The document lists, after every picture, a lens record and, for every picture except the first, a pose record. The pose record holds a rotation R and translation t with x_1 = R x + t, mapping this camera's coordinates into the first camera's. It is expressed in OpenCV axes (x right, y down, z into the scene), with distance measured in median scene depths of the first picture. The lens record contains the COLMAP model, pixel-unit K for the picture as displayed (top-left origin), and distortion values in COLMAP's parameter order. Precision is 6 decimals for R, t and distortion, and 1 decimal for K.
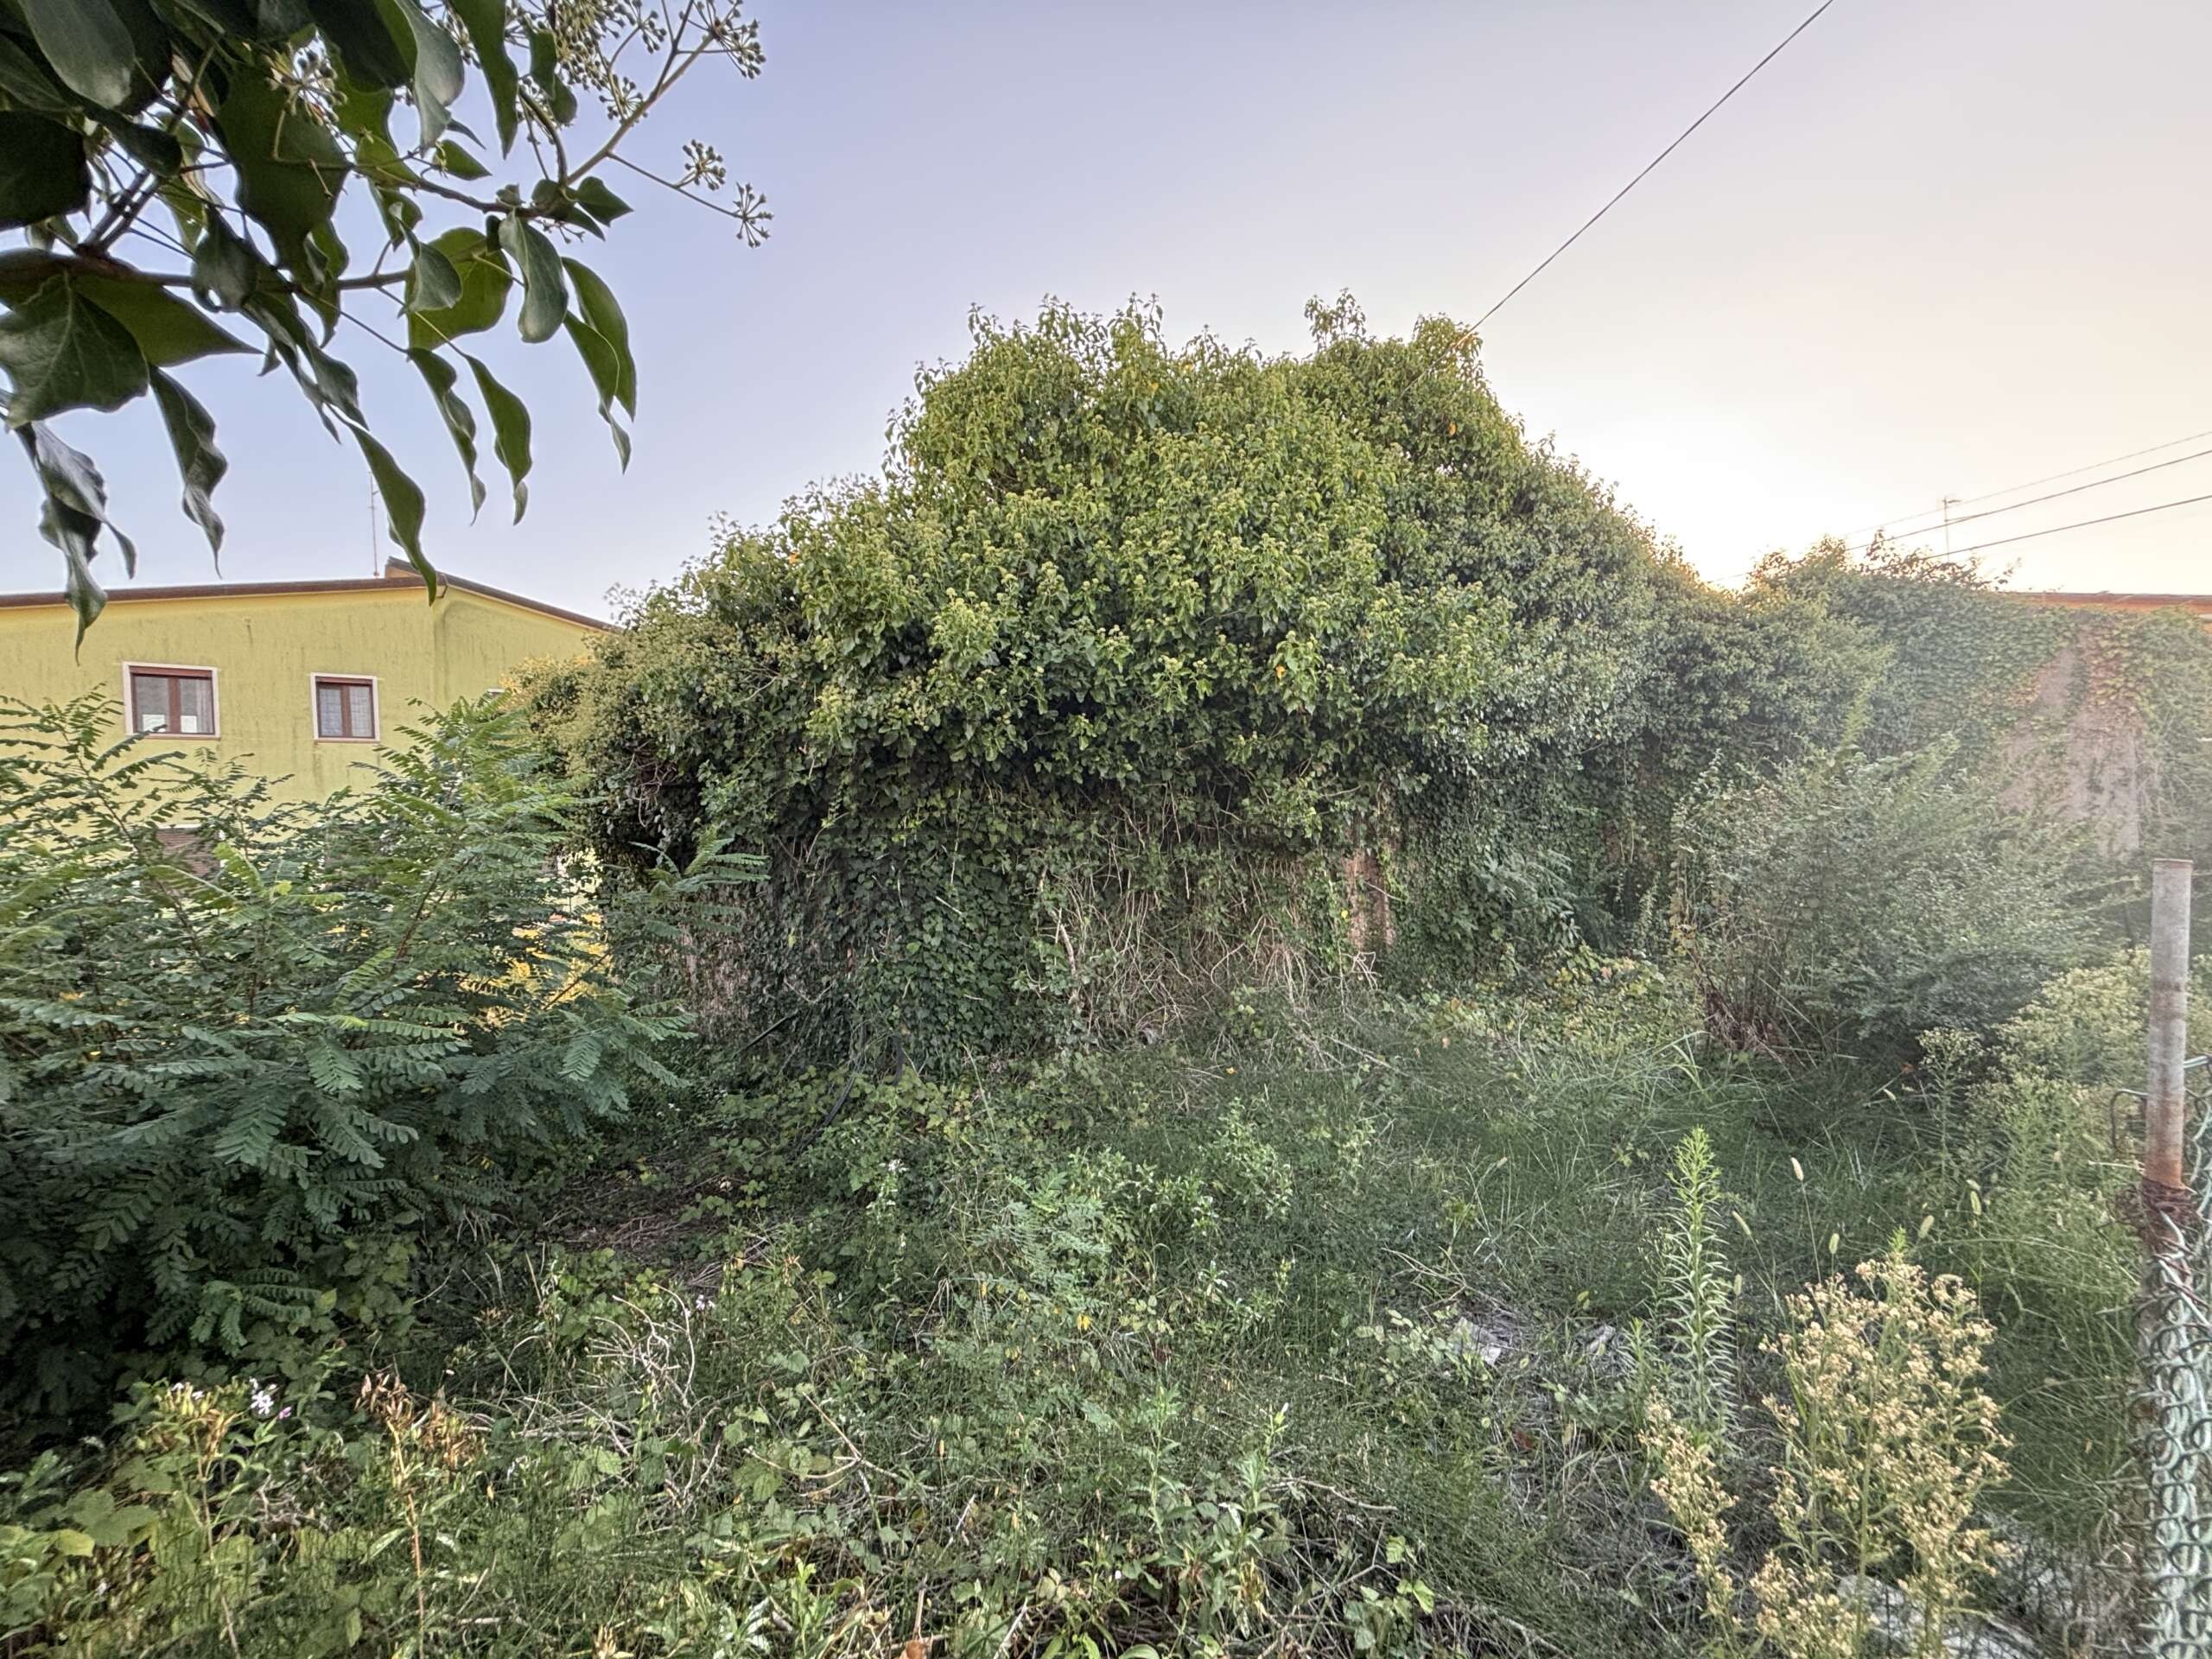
lens RADIAL K [[890.7, 0, 1106.0], [0, 890.7, 829.5], [0, 0, 1]] dist [0.000766, 0.000057]
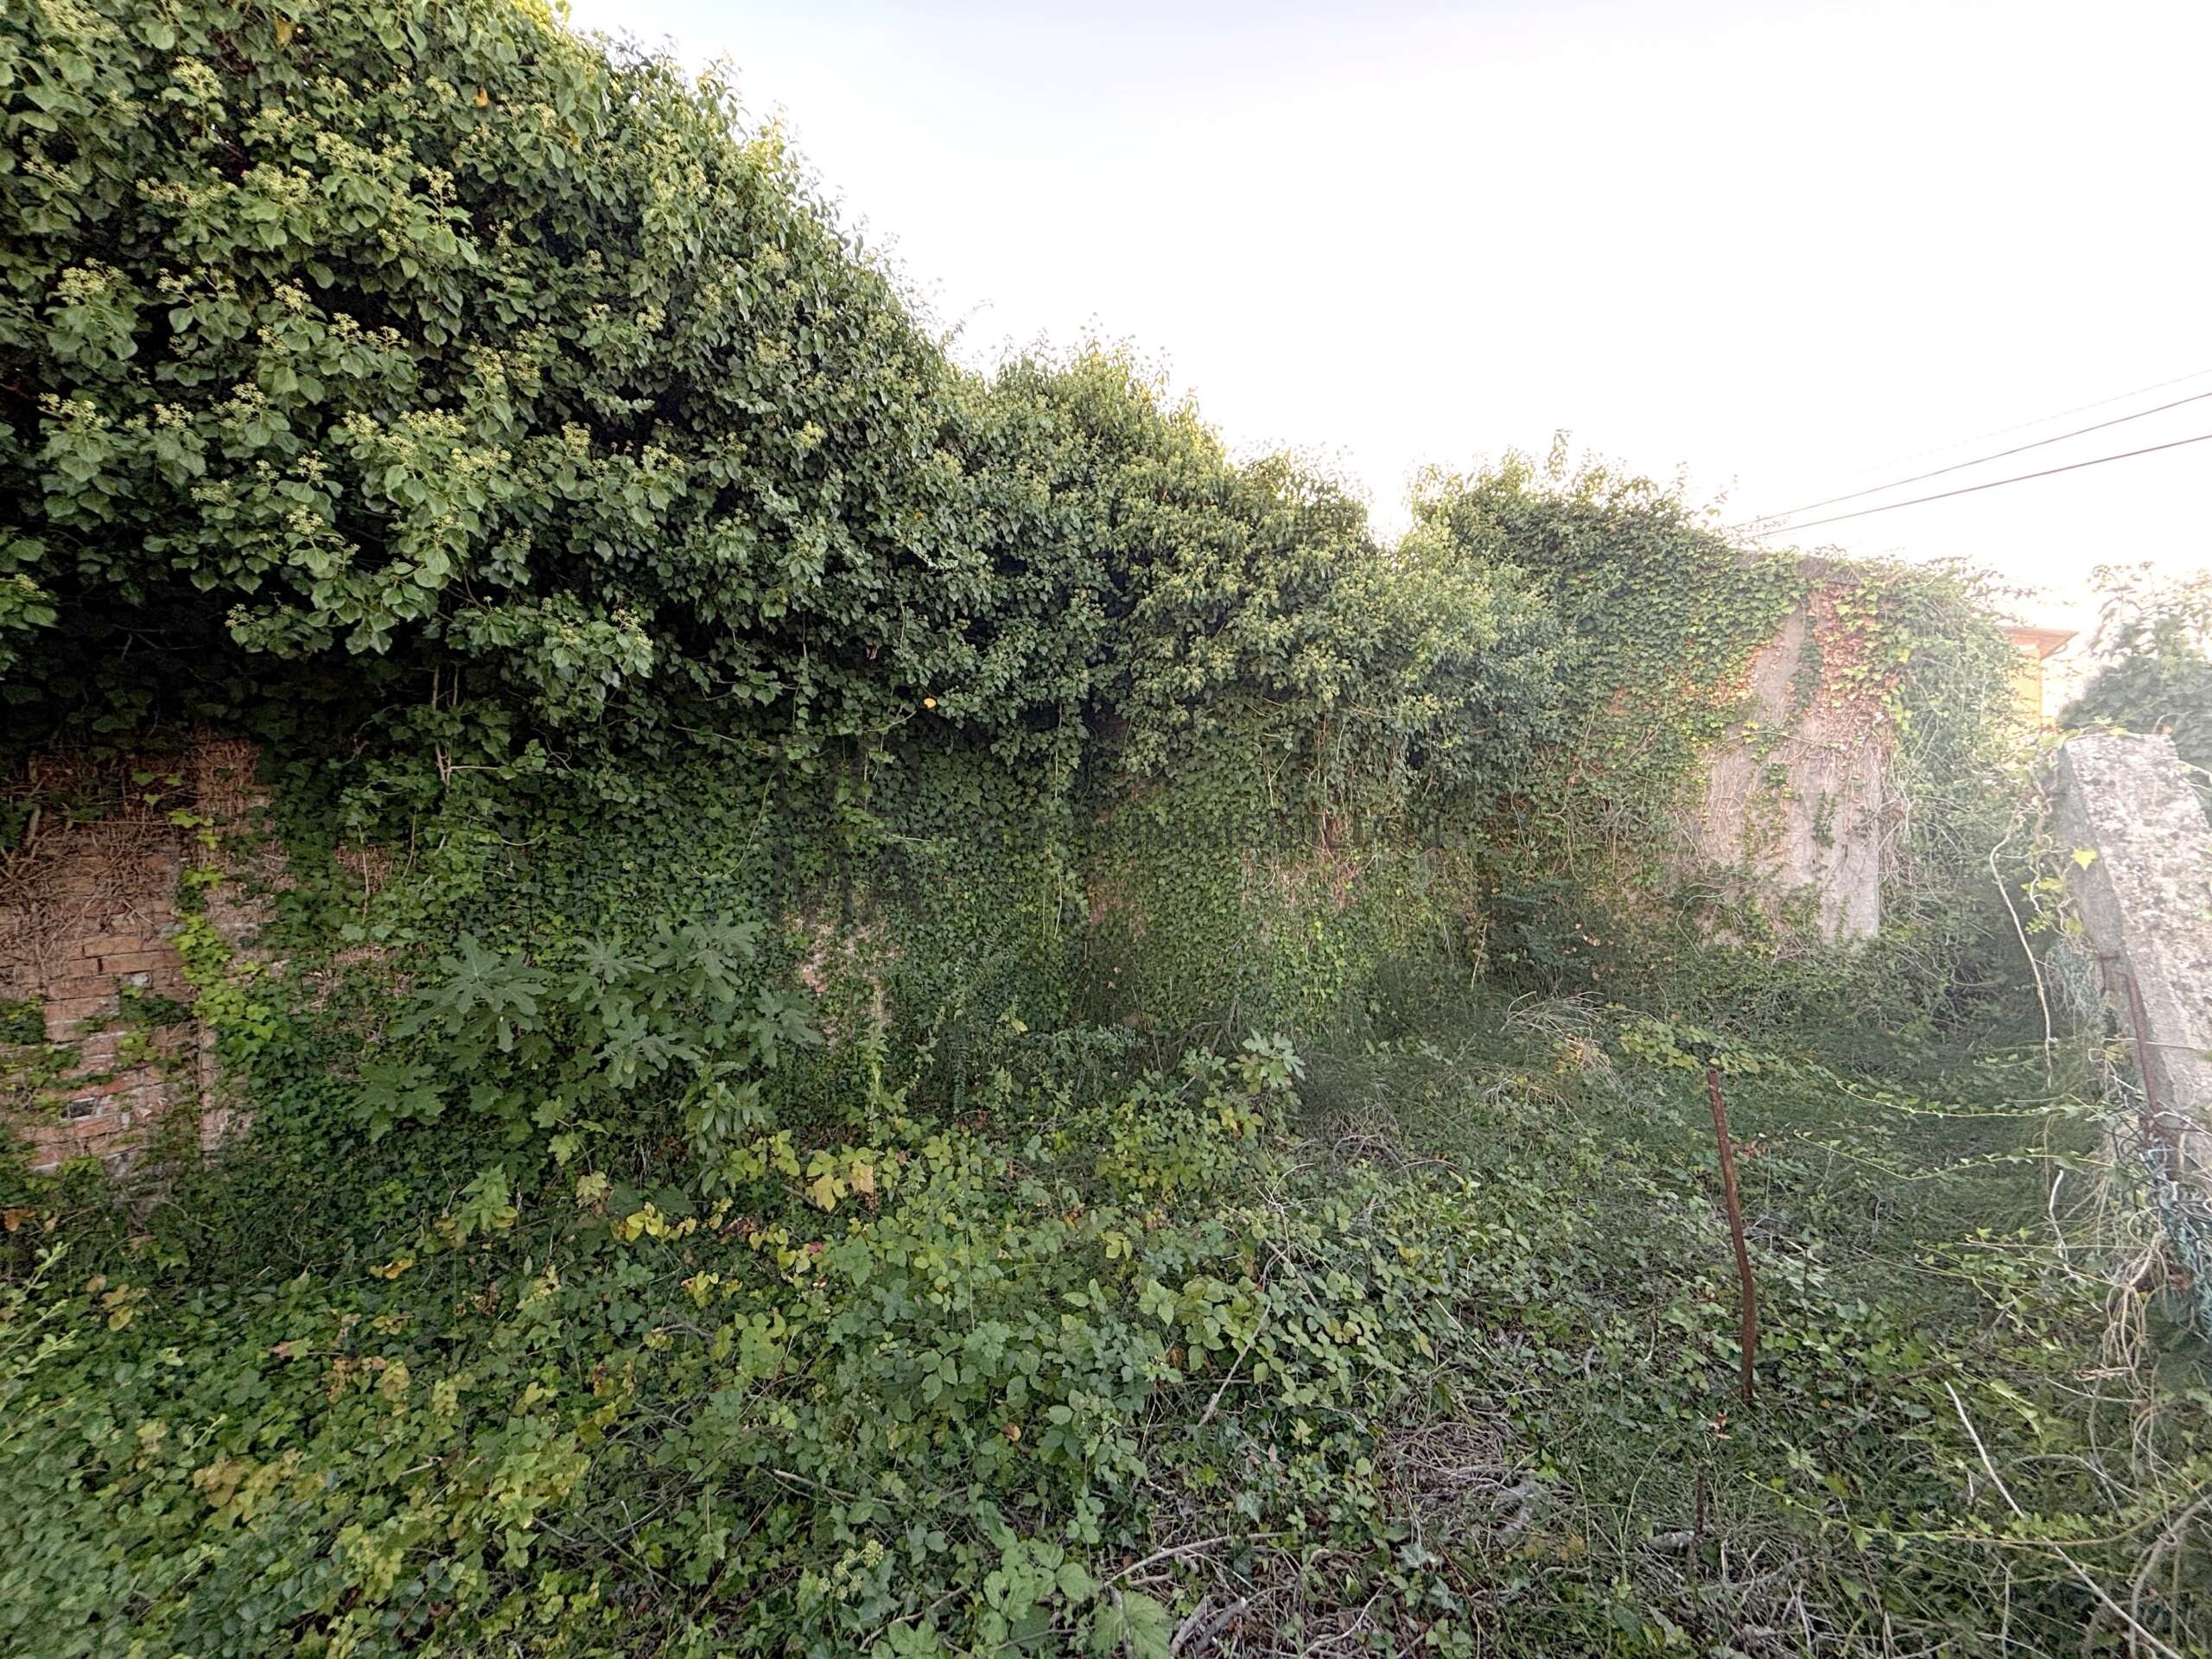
lens RADIAL K [[890.7, 0, 1106.0], [0, 890.7, 829.5], [0, 0, 1]] dist [0.000766, 0.000057]
pose [[0.993980, 0.043189, 0.100692, 0.537957], [-0.043720, 0.999039, 0.003065, -0.032602], [-0.100462, -0.007449, 0.994913, 0.419947]]
